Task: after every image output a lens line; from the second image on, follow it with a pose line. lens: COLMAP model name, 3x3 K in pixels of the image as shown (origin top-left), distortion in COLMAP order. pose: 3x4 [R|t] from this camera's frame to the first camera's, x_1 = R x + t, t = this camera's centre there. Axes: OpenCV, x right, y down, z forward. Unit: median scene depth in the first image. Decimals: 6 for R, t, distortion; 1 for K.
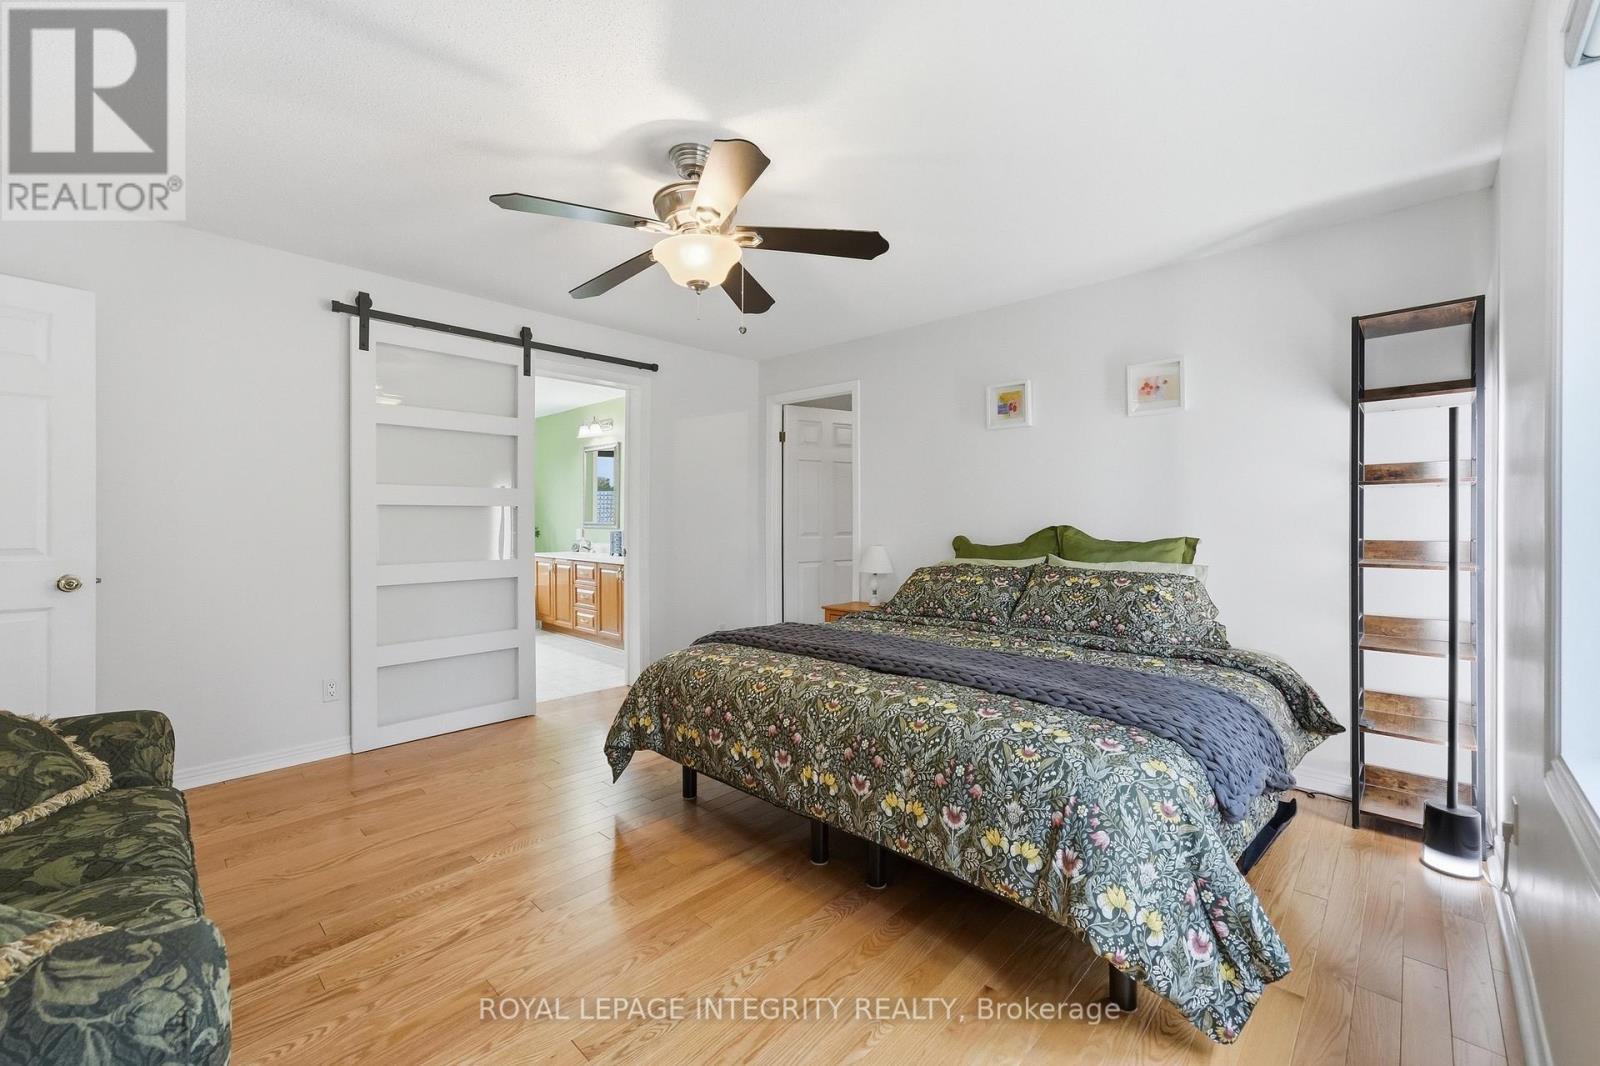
lens RADIAL K [[652.6, 0, 798.2], [0, 652.6, 524.0], [0, 0, 1]] dist [-0.001159, 0.000590]
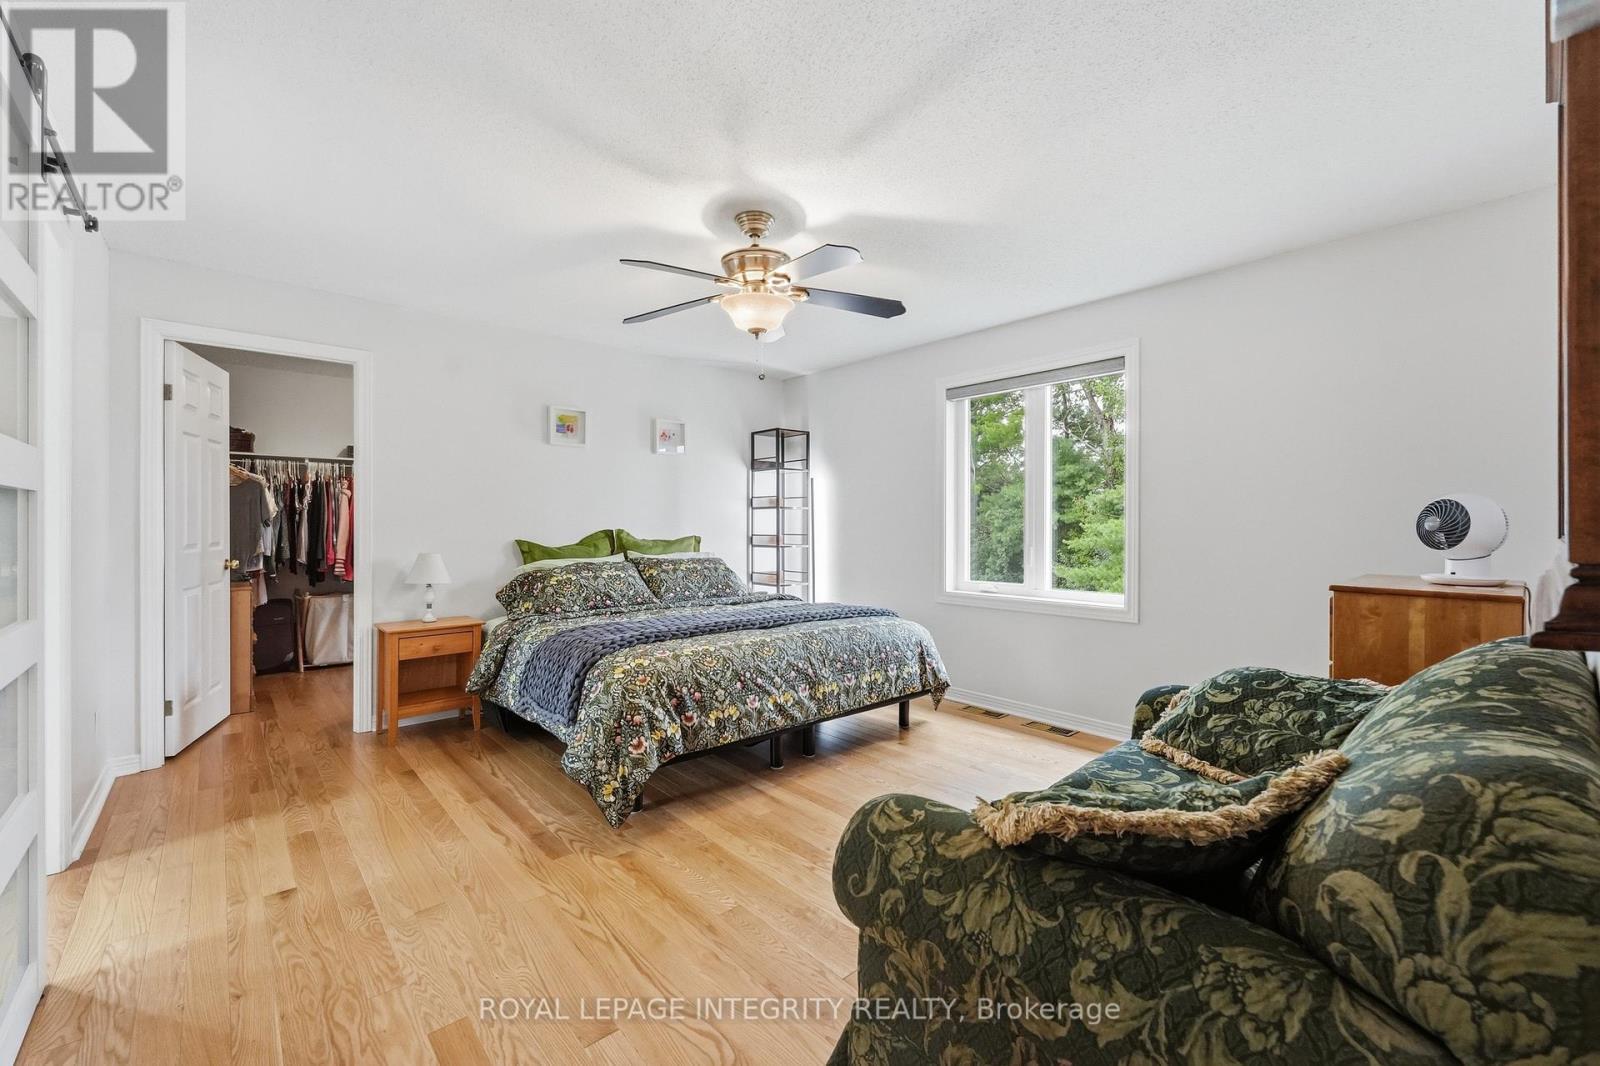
lens RADIAL K [[652.6, 0, 796.5], [0, 652.6, 528.9], [0, 0, 1]] dist [-0.001159, 0.000590]
pose [[0.104127, -0.002391, 0.994561, -1.312693], [0.008193, 0.999965, 0.001546, 0.003851], [-0.994530, 0.007988, 0.104143, 0.784673]]
